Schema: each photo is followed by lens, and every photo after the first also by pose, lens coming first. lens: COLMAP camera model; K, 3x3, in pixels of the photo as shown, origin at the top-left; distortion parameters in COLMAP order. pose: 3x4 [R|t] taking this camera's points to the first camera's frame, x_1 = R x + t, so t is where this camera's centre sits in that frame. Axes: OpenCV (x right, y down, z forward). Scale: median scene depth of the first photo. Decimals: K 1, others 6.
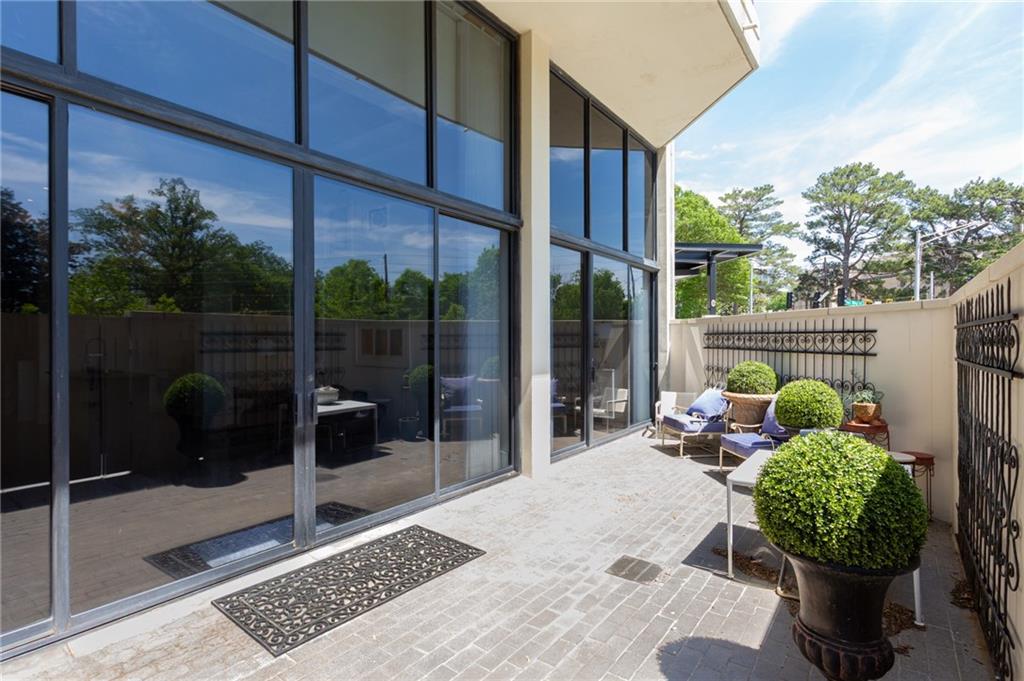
lens RADIAL K [[495.0, 0, 505.1], [0, 495.0, 345.6], [0, 0, 1]] dist [0.005368, -0.000778]
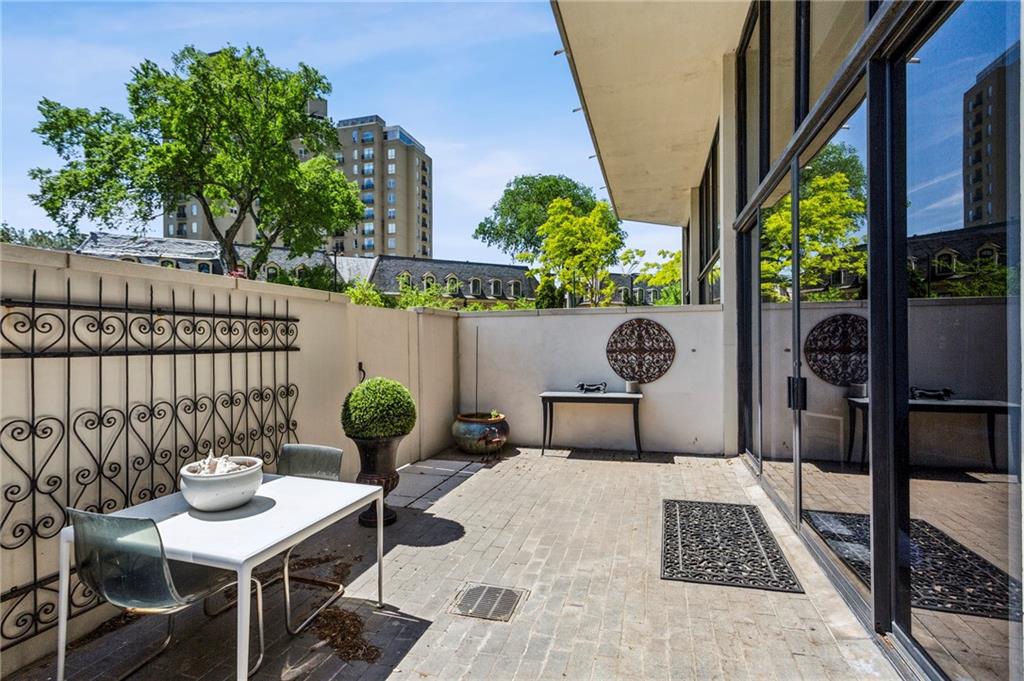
lens RADIAL K [[495.0, 0, 512.3], [0, 495.0, 332.7], [0, 0, 1]] dist [0.005368, -0.000778]
pose [[-0.927935, 0.006035, -0.372694, 0.384256], [0.011221, 0.999868, -0.011748, 0.010318], [0.372574, -0.015083, -0.927880, 1.292552]]
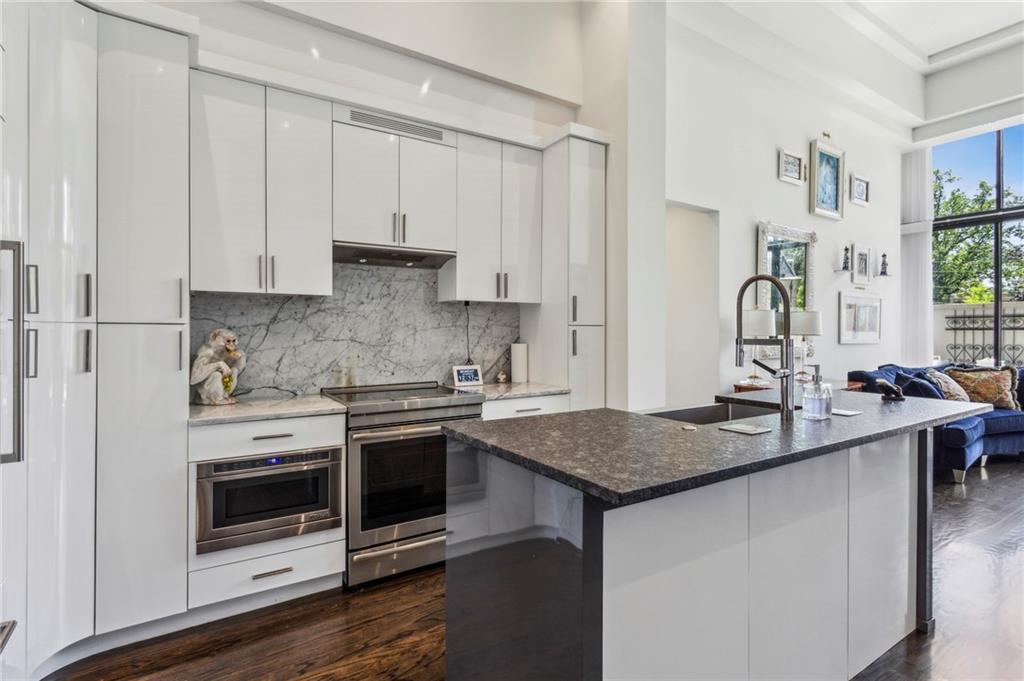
lens RADIAL K [[495.0, 0, 508.0], [0, 495.0, 333.9], [0, 0, 1]] dist [0.005368, -0.000778]
pose [[0.339582, 0.000163, 0.940576, -1.851537], [0.005822, 0.999980, -0.002275, 0.032522], [-0.940558, 0.006249, 0.339575, 1.752001]]
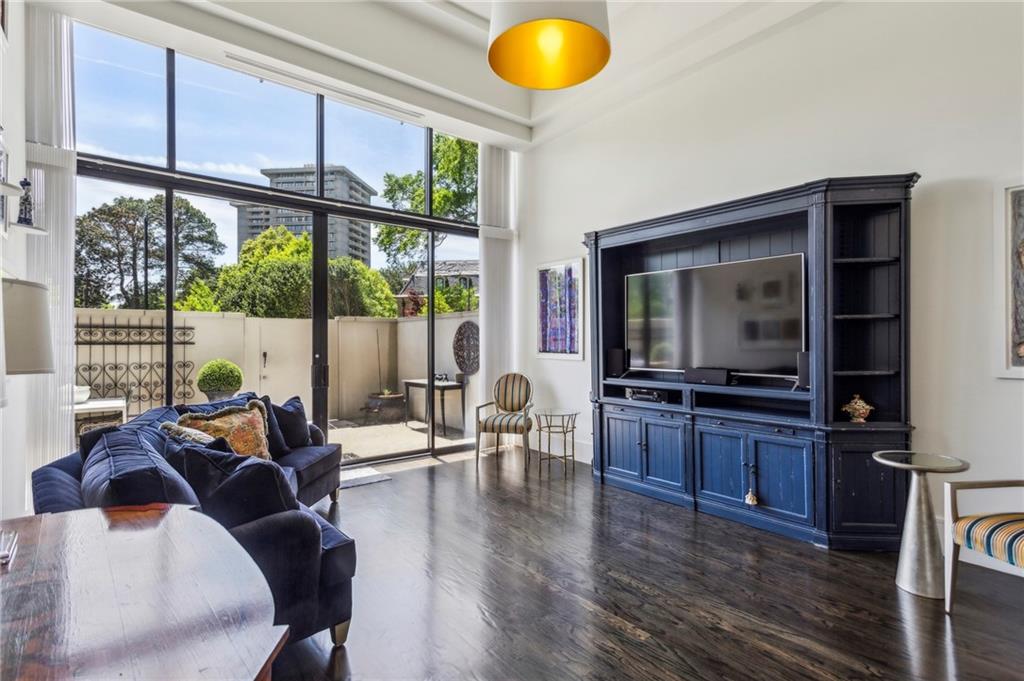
lens RADIAL K [[495.0, 0, 514.7], [0, 495.0, 338.3], [0, 0, 1]] dist [0.005368, -0.000778]
pose [[-0.971659, 0.008581, 0.236229, -0.969566], [0.008166, 0.999963, -0.002736, 0.020305], [-0.236244, -0.000730, -0.971693, 1.698778]]
